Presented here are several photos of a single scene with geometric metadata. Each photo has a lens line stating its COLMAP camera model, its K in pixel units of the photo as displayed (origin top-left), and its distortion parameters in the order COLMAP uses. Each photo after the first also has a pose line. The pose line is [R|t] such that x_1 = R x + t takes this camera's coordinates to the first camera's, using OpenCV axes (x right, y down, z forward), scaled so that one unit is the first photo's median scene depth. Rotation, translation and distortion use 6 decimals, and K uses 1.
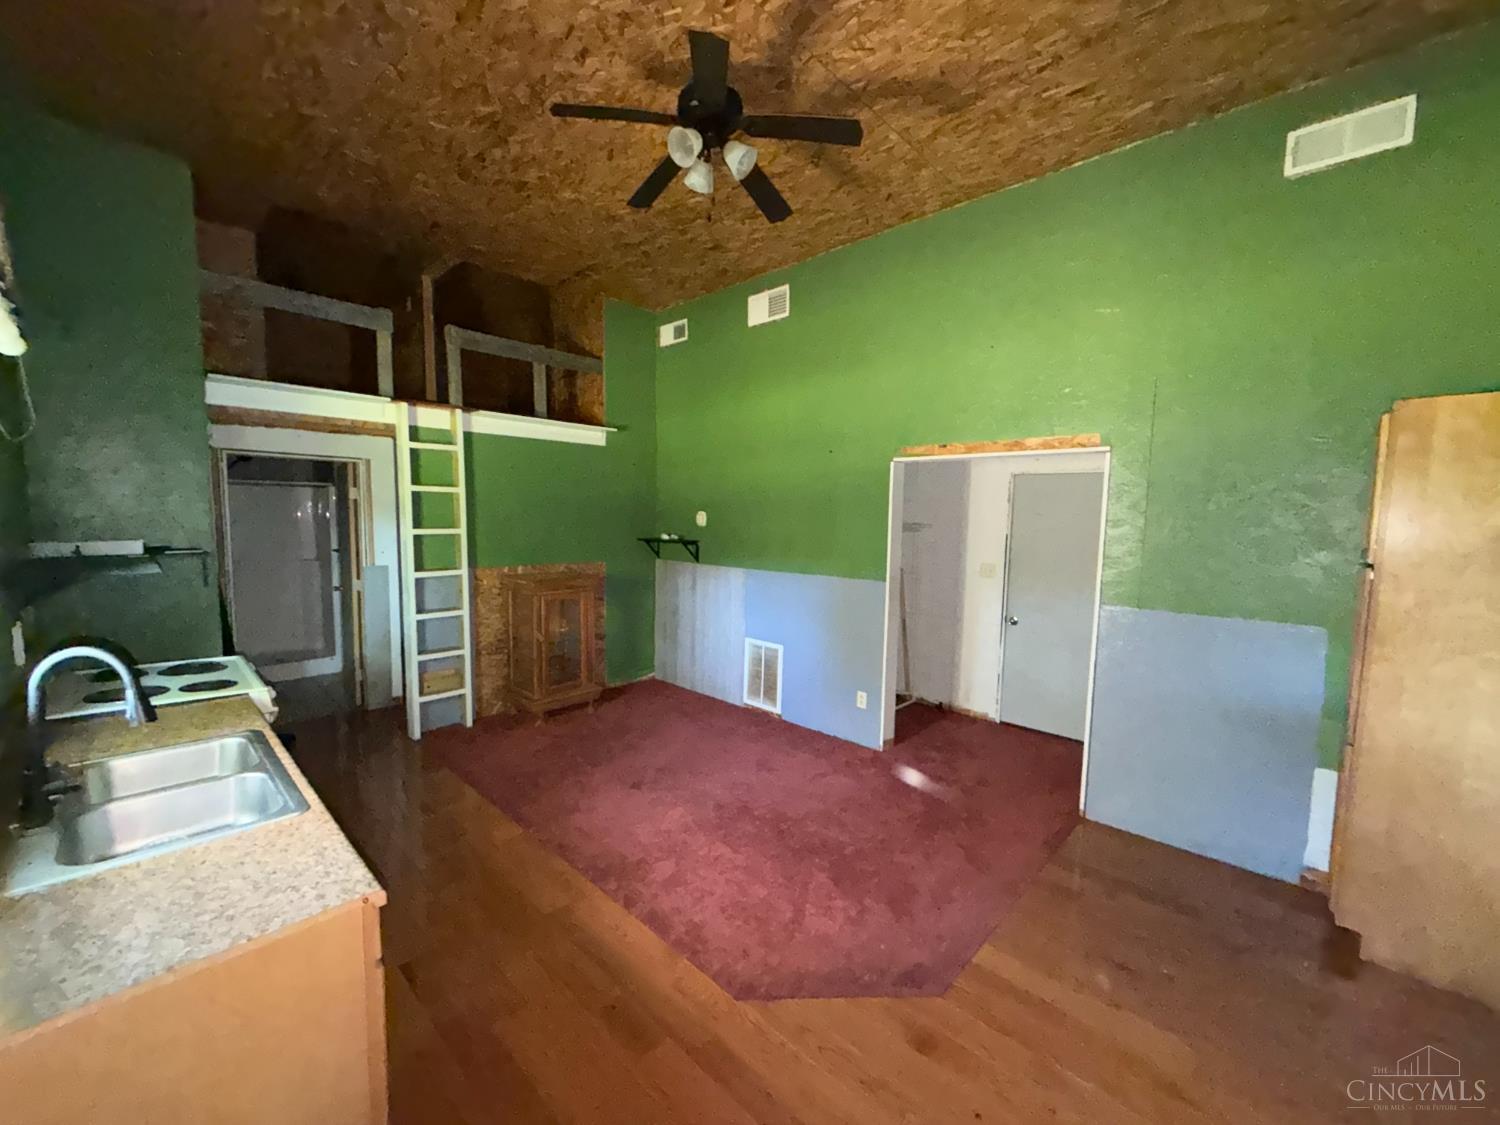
lens RADIAL K [[597.0, 0, 754.0], [0, 597.0, 564.5], [0, 0, 1]] dist [-0.004261, -0.000264]
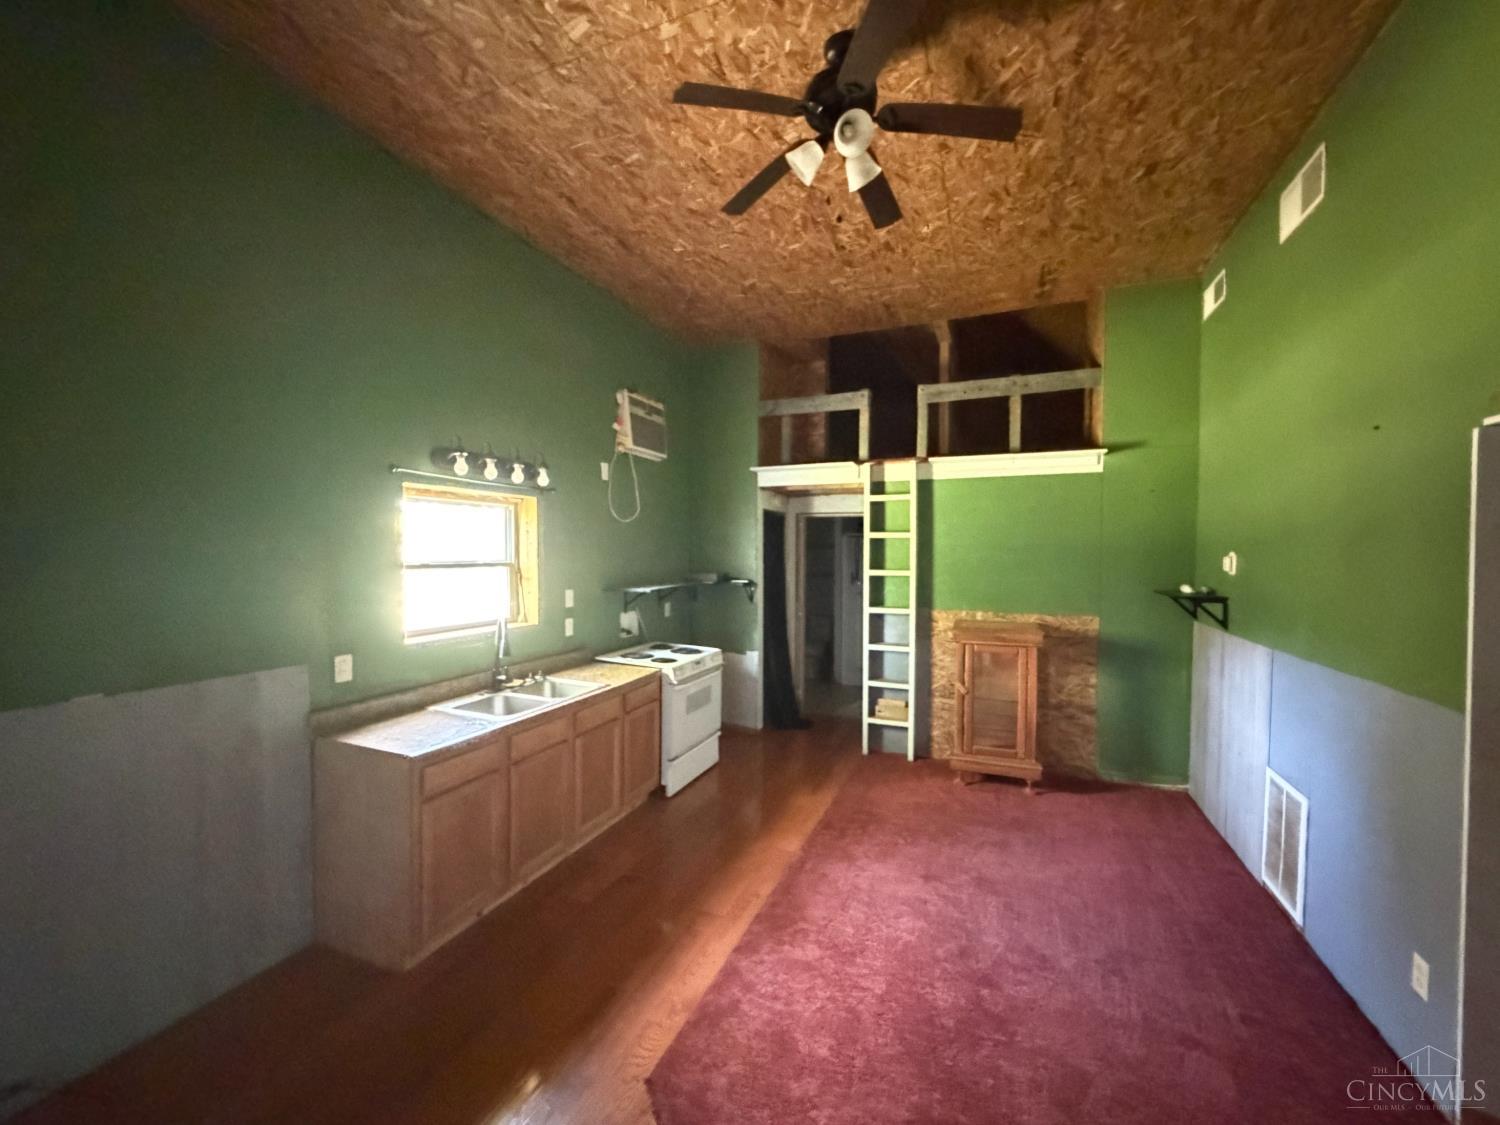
lens RADIAL K [[597.0, 0, 751.0], [0, 597.0, 564.2], [0, 0, 1]] dist [-0.004261, -0.000264]
pose [[0.342740, 0.006140, -0.939410, 0.393565], [-0.080942, 0.996453, -0.023018, -0.022642], [0.935937, 0.083927, 0.342021, 0.344098]]
